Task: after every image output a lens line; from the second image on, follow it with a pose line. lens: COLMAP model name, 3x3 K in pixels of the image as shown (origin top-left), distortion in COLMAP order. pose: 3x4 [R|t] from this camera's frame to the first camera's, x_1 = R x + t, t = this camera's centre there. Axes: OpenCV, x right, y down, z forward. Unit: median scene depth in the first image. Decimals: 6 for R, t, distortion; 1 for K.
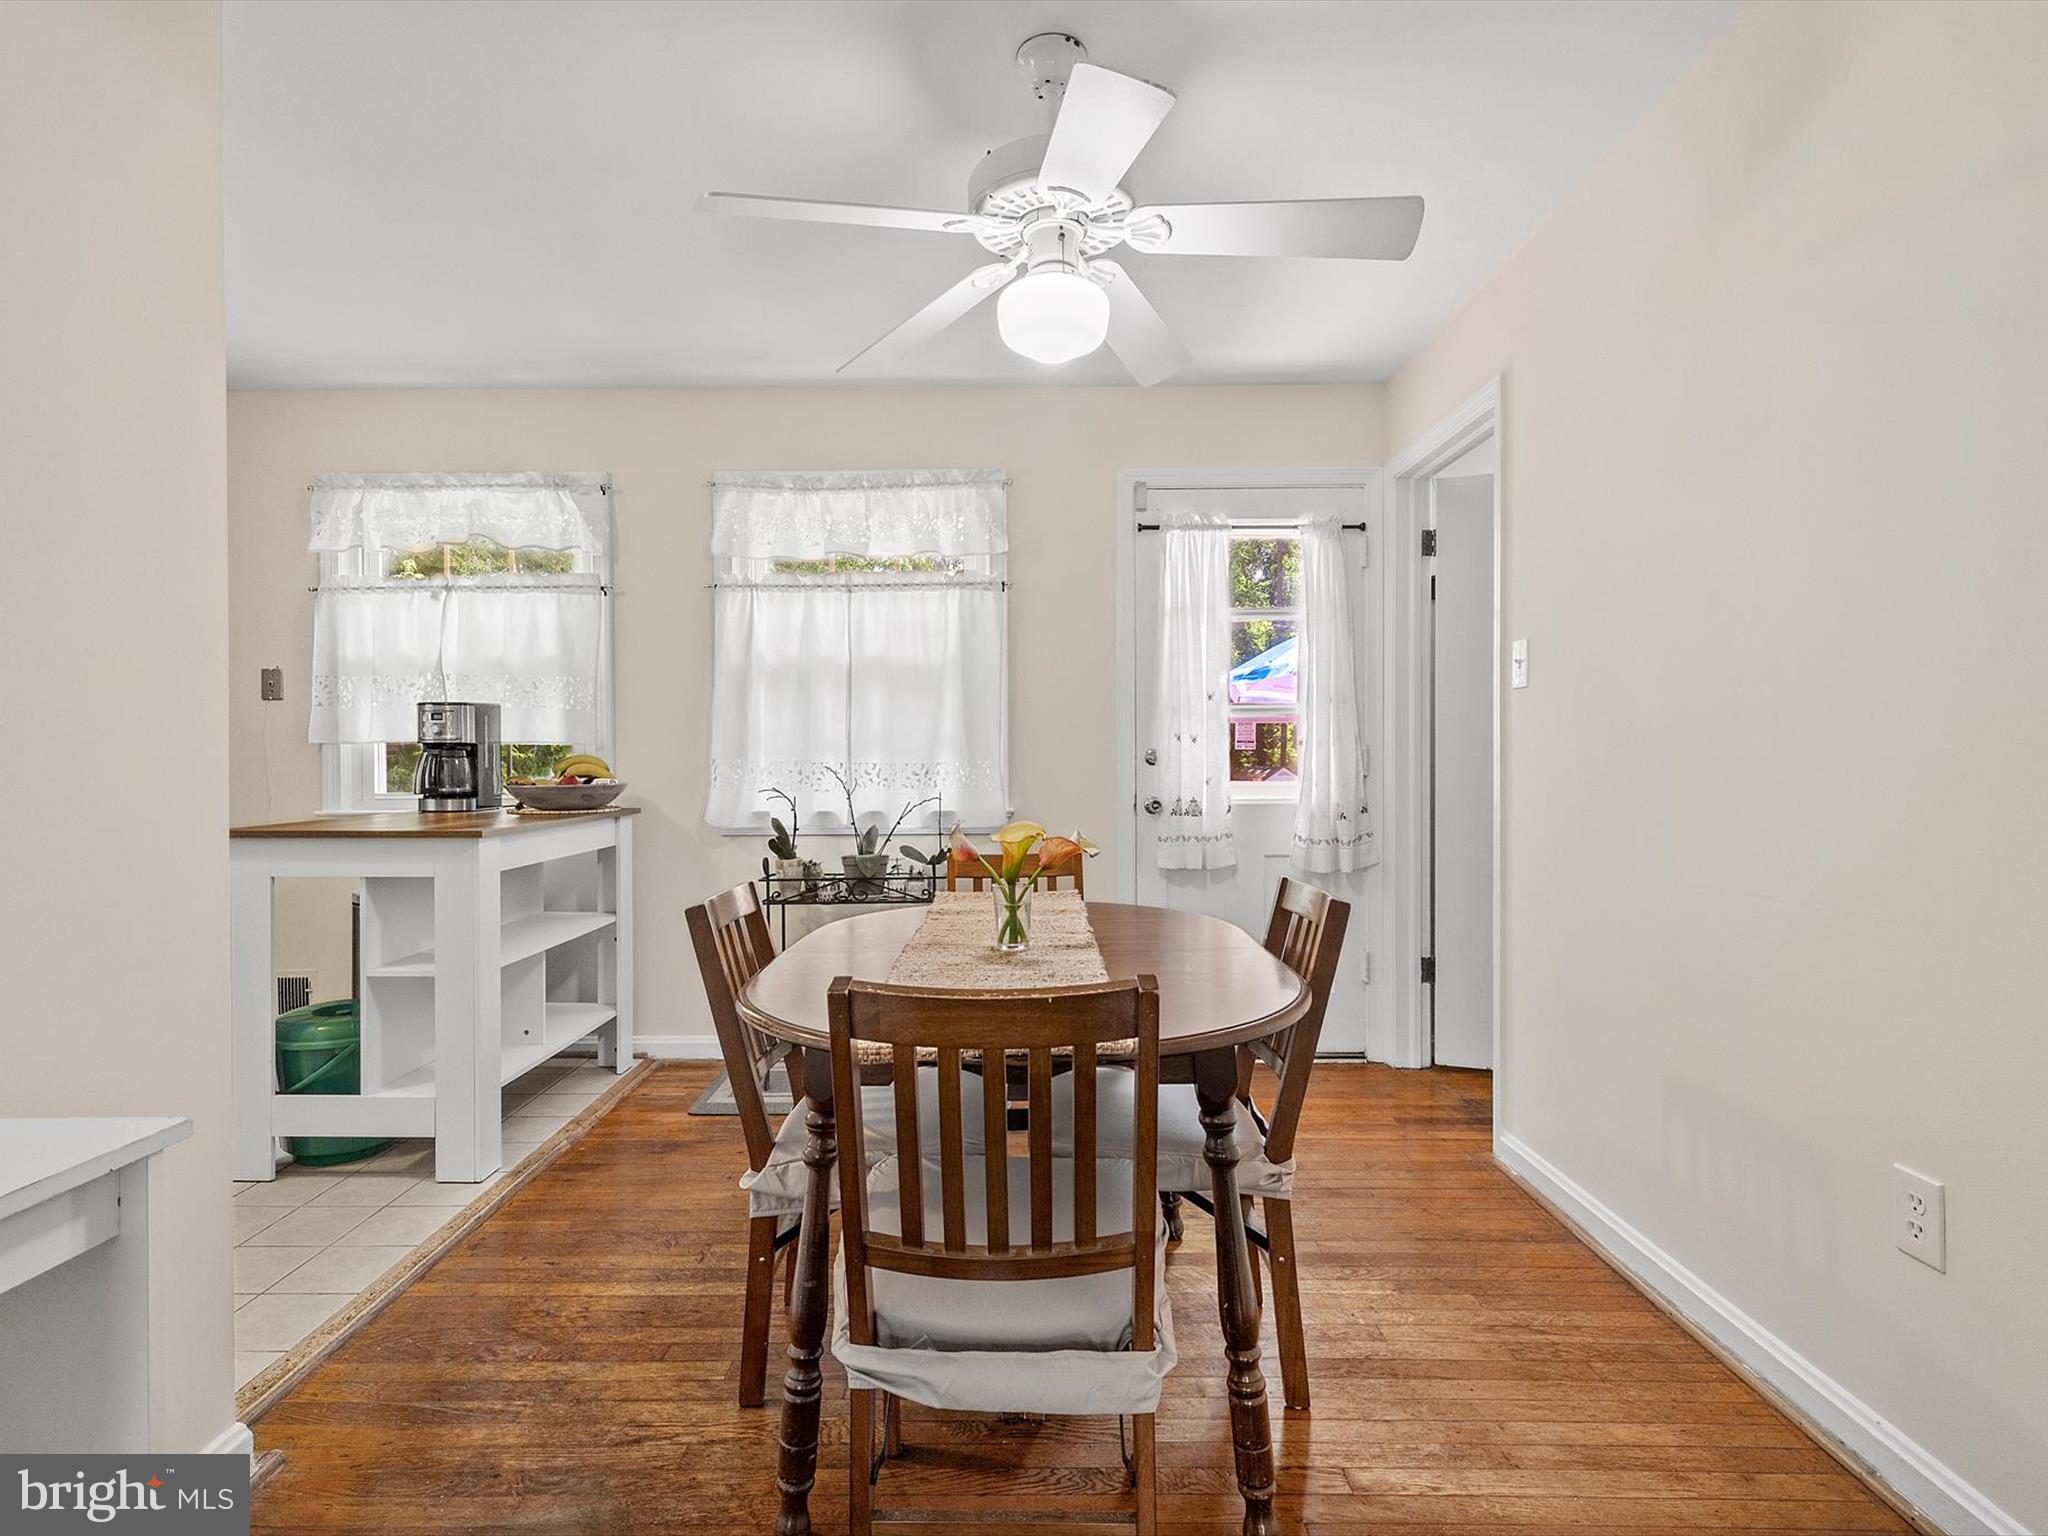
lens RADIAL K [[1091.8, 0, 1024.0], [0, 1091.8, 768.0], [0, 0, 1]] dist [0.000266, 0.000097]
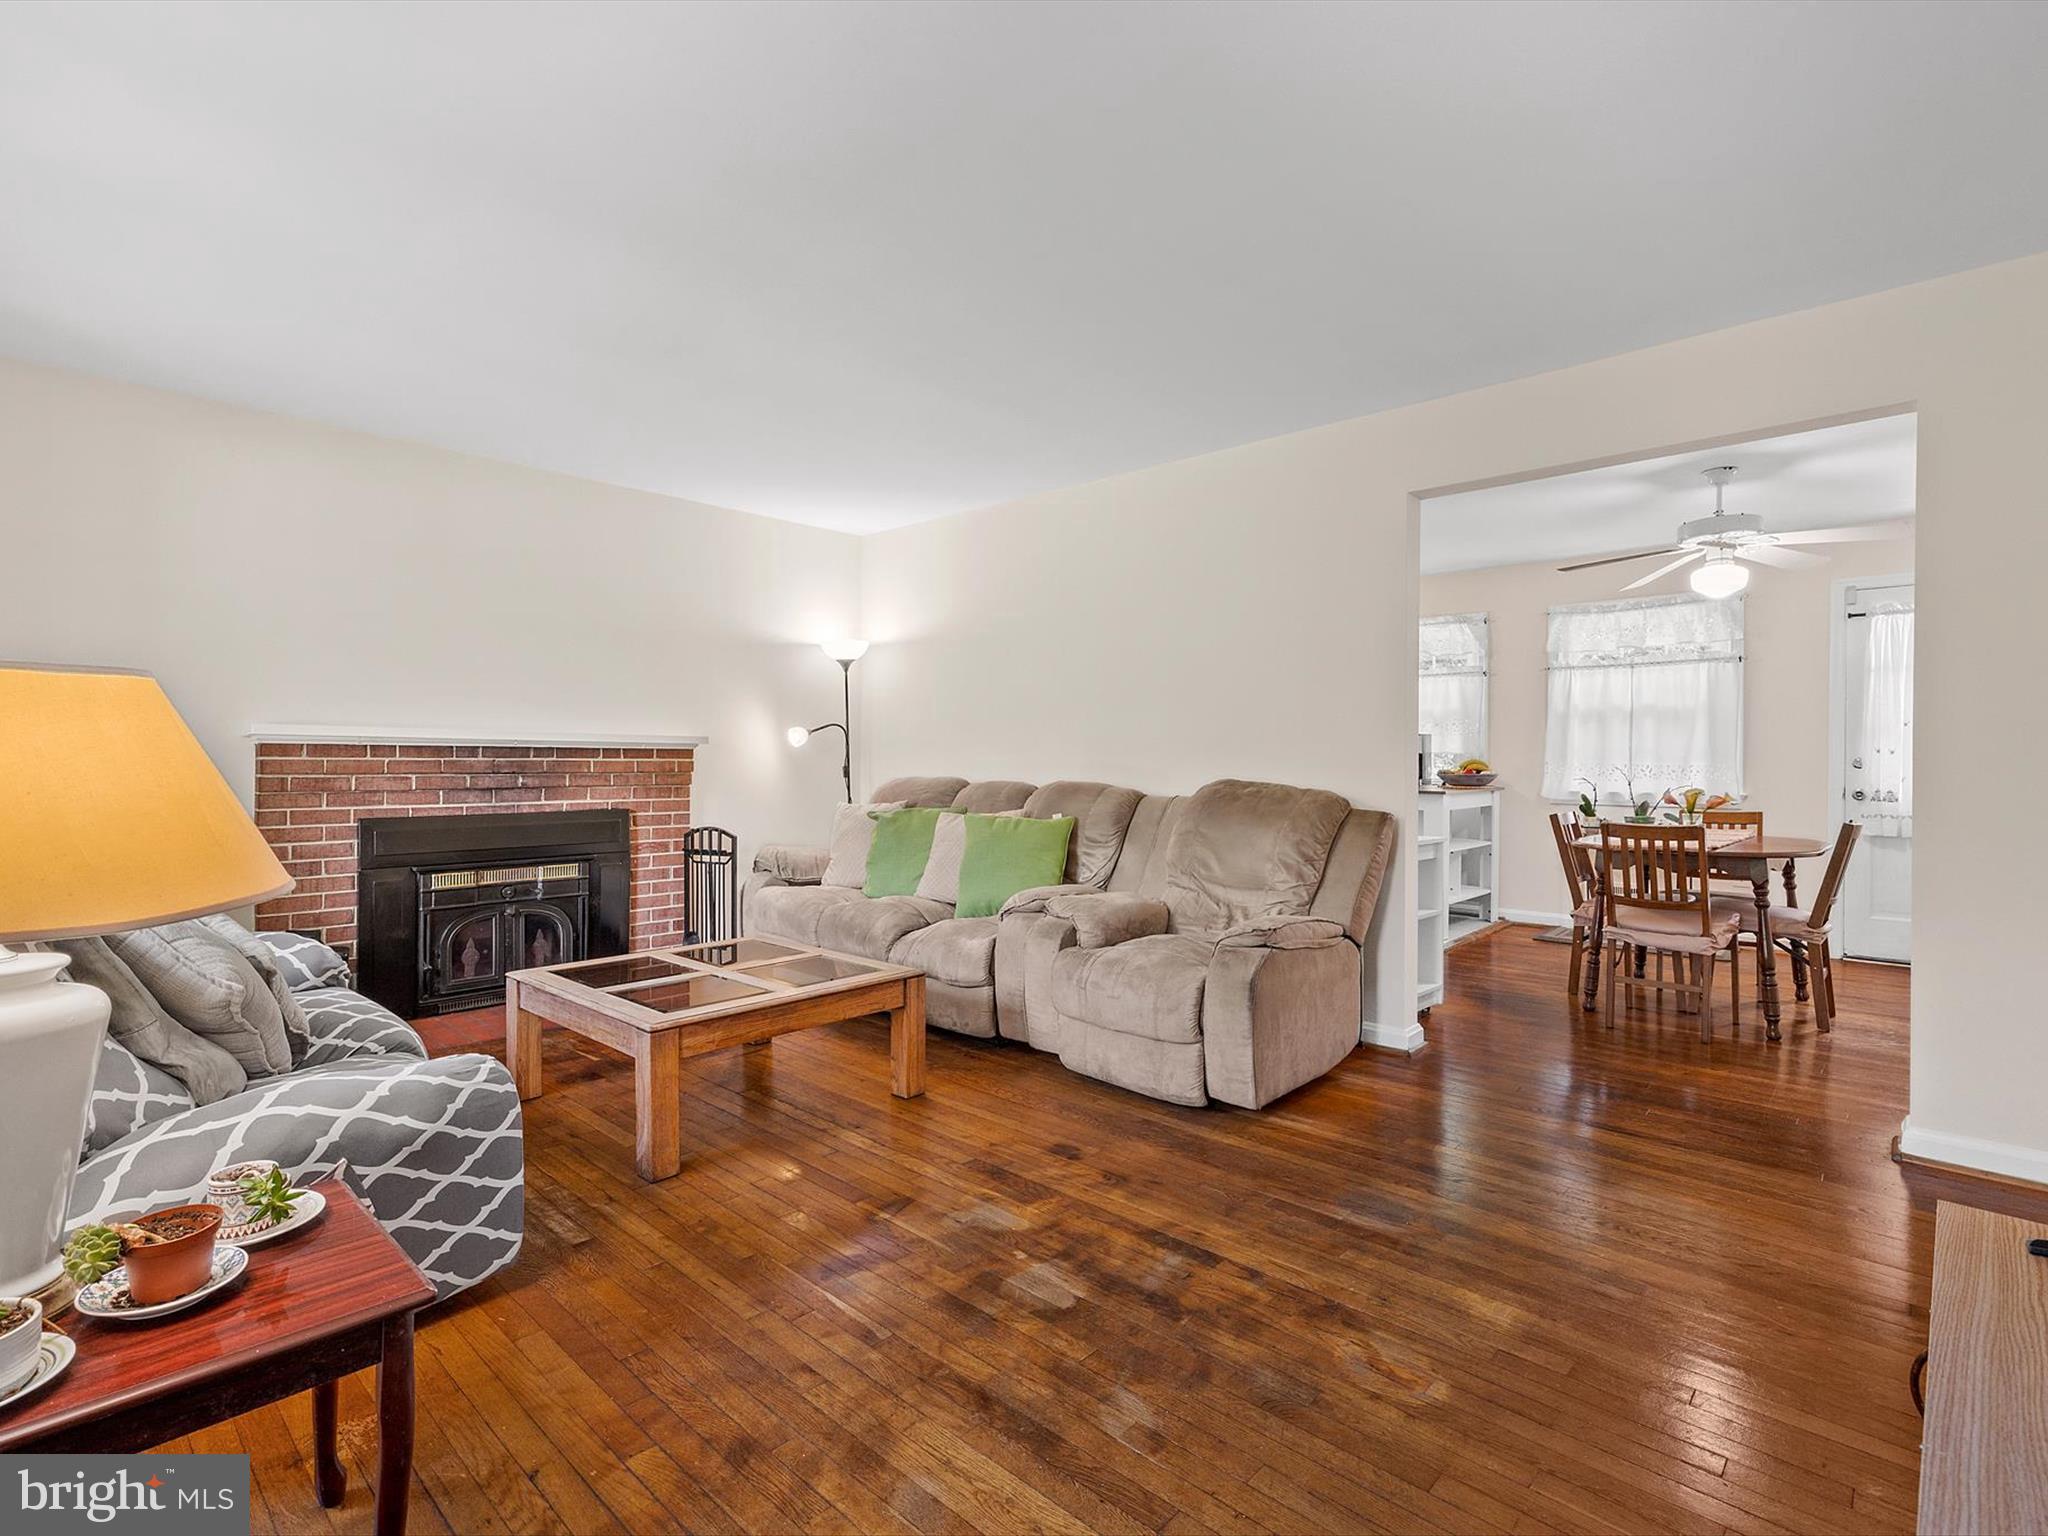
lens RADIAL K [[989.7, 0, 1024.0], [0, 989.7, 768.0], [0, 0, 1]] dist [0.001650, 0.001156]
pose [[0.742029, 0.012143, -0.670258, 0.185229], [-0.014881, 0.999888, 0.001640, 0.012275], [0.670203, 0.008757, 0.742126, -0.844403]]
